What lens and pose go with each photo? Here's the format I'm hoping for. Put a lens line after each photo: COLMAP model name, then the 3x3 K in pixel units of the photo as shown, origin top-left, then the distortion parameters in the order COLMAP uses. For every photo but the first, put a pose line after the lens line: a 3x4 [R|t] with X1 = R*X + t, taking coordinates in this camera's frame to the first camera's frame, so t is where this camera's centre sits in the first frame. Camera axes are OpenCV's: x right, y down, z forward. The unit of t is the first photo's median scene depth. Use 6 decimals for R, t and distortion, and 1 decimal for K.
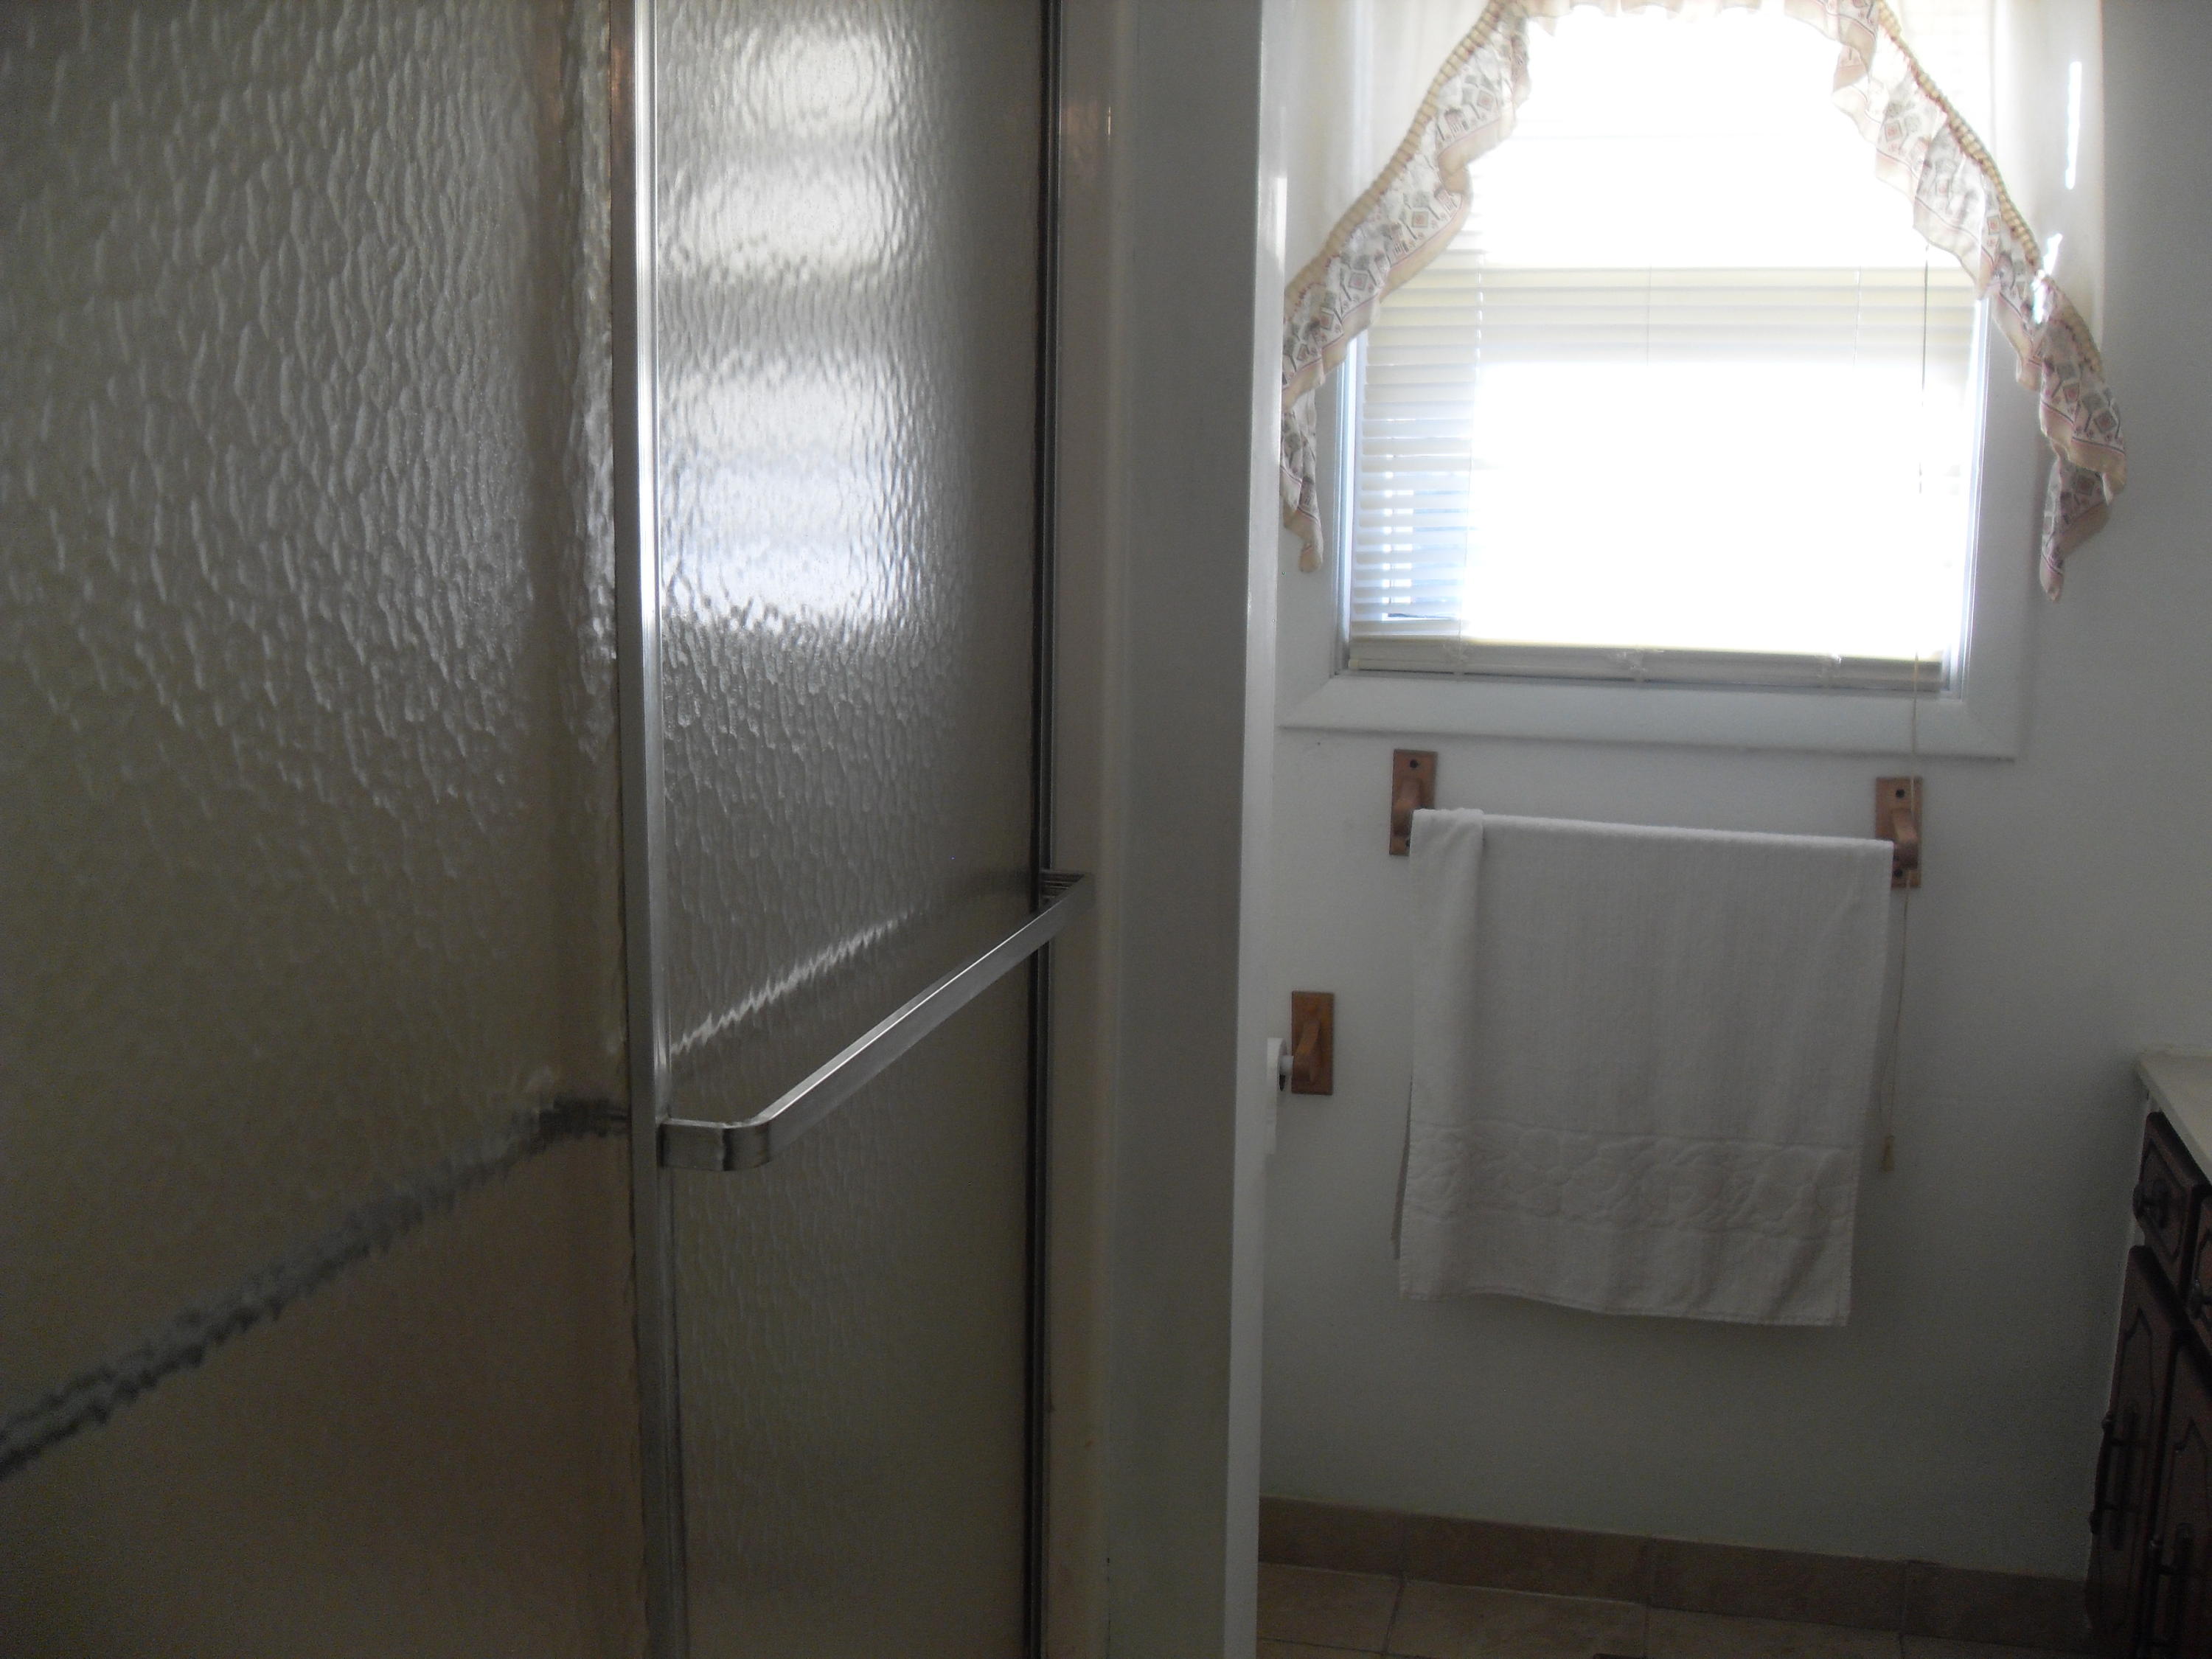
lens RADIAL K [[2300.0, 0, 1112.1], [0, 2300.0, 879.0], [0, 0, 1]] dist [-0.199432, 0.213517]
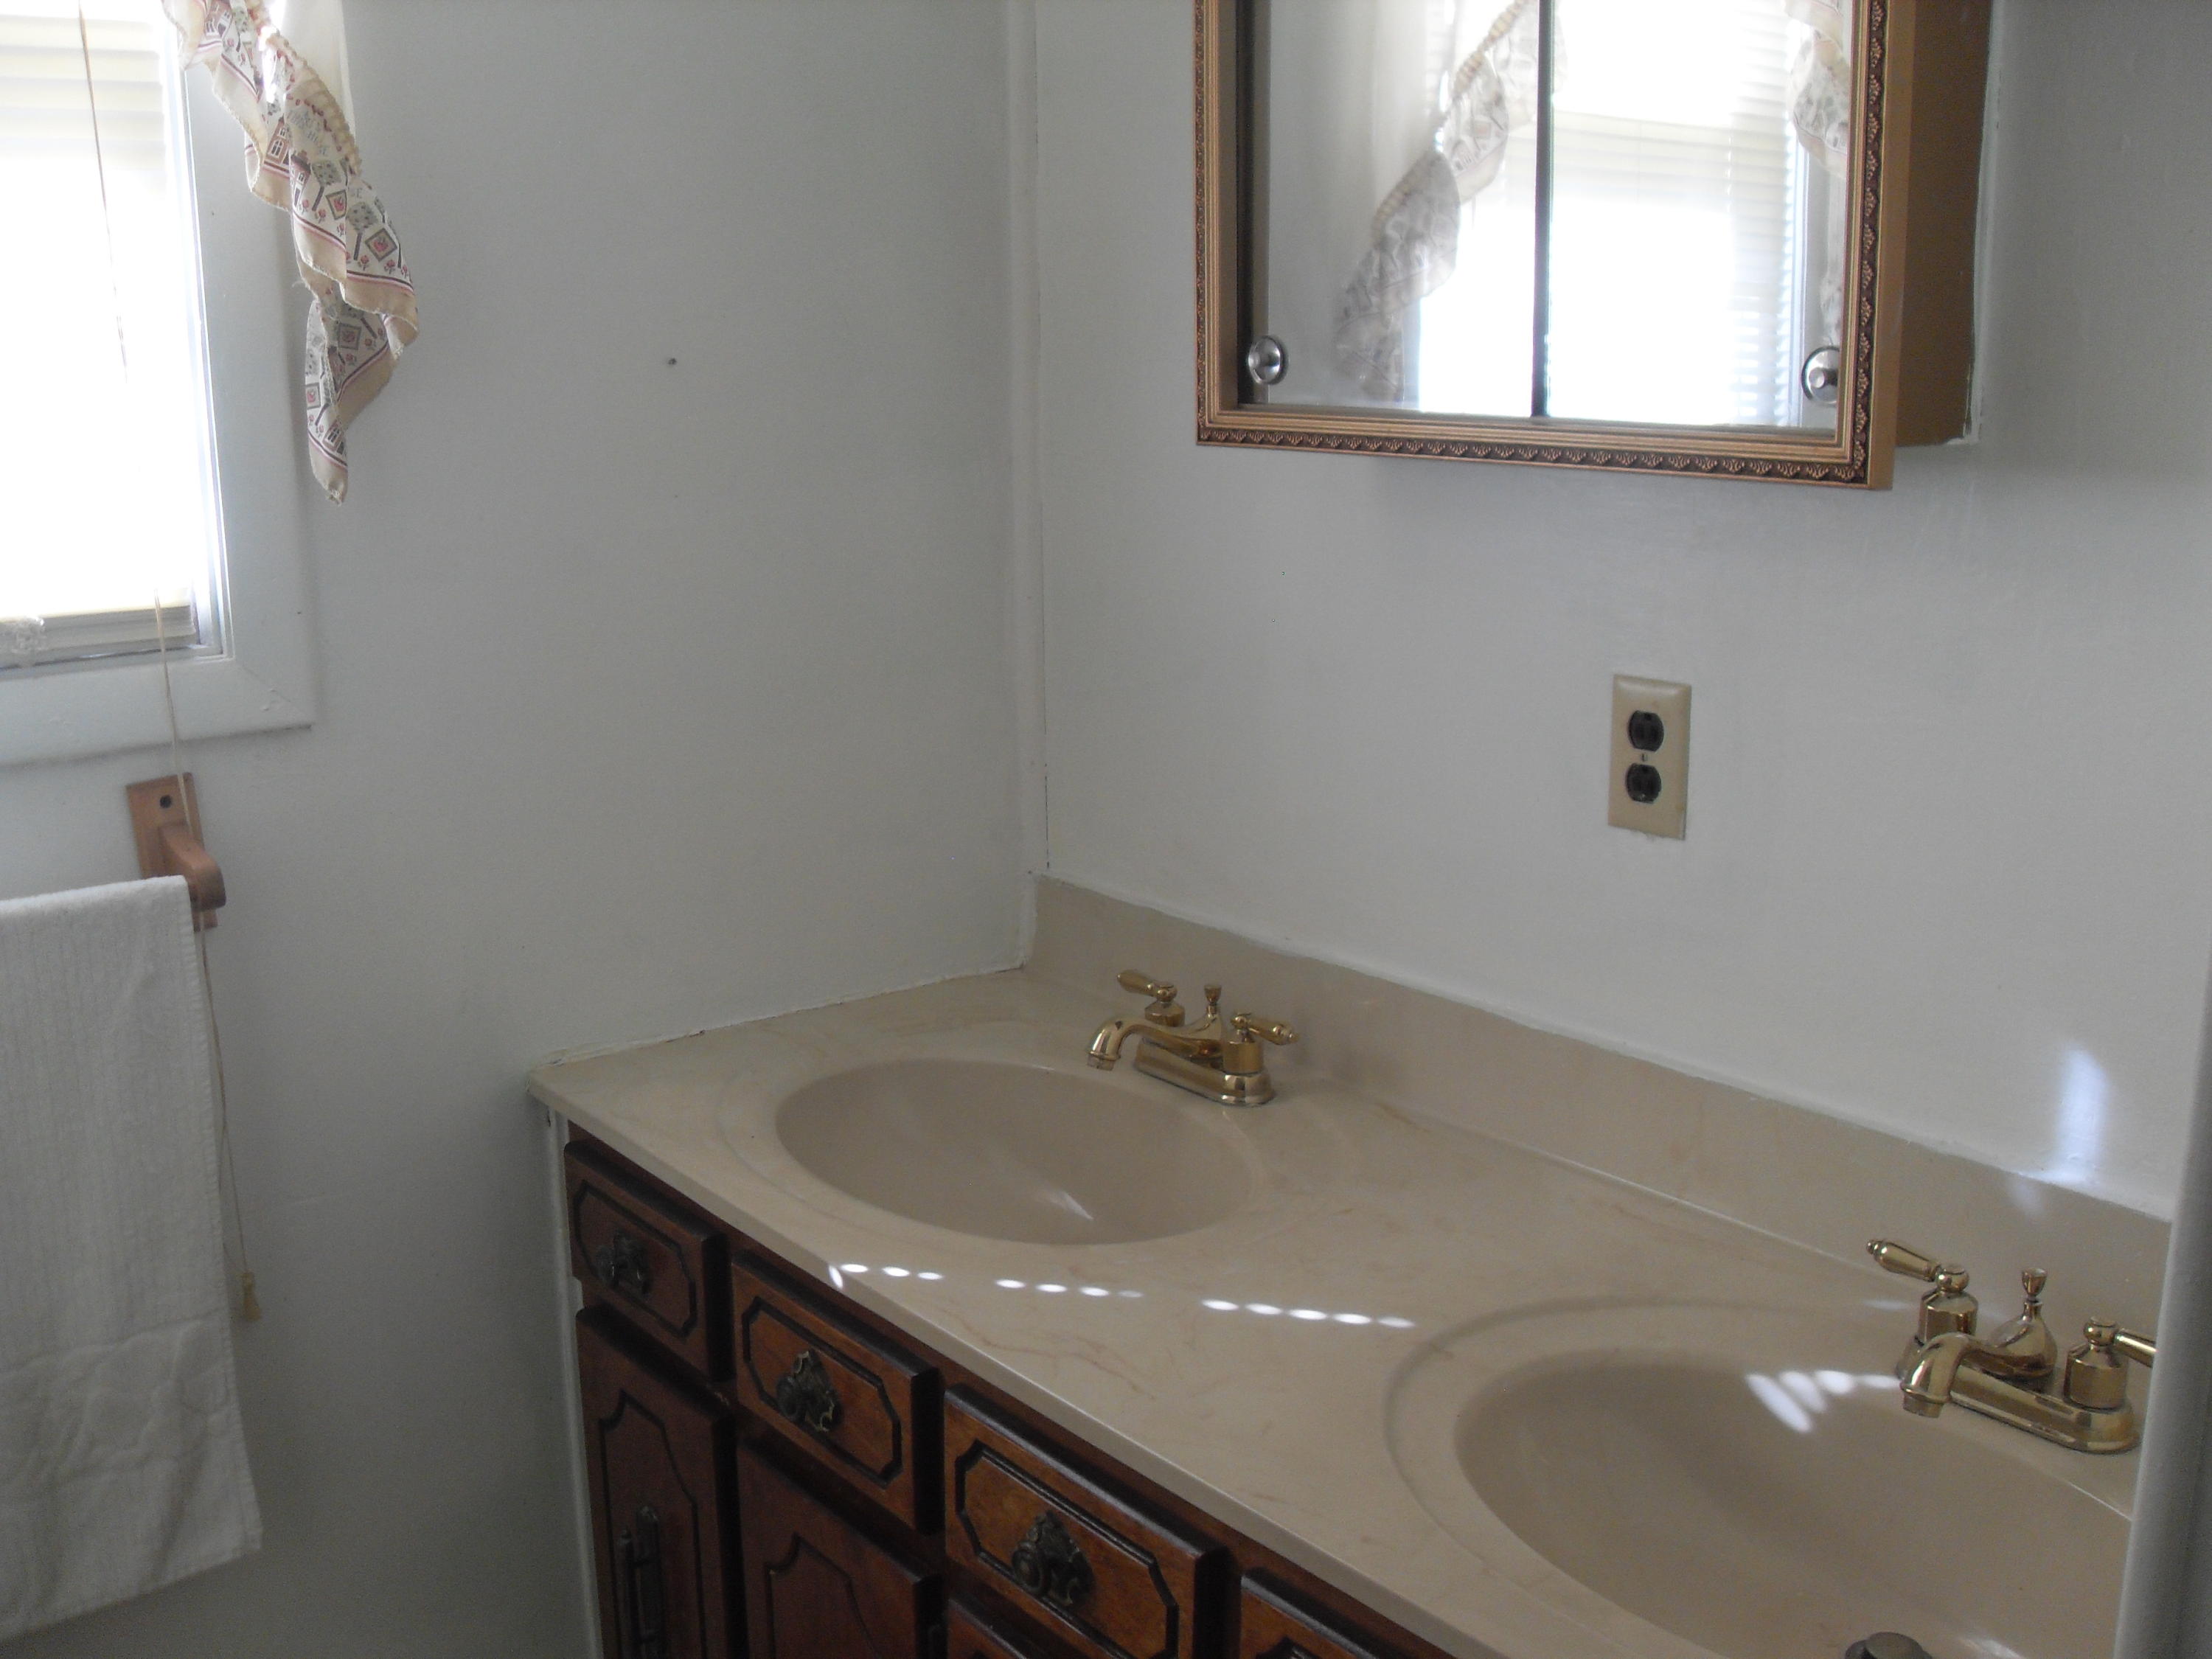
lens RADIAL K [[2300.0, 0, 1112.1], [0, 2300.0, 879.0], [0, 0, 1]] dist [-0.199432, 0.213517]
pose [[0.609401, -0.209146, 0.764780, -0.001833], [0.163476, 0.977000, 0.136920, -0.063718], [-0.775826, 0.041584, 0.629575, 0.359363]]
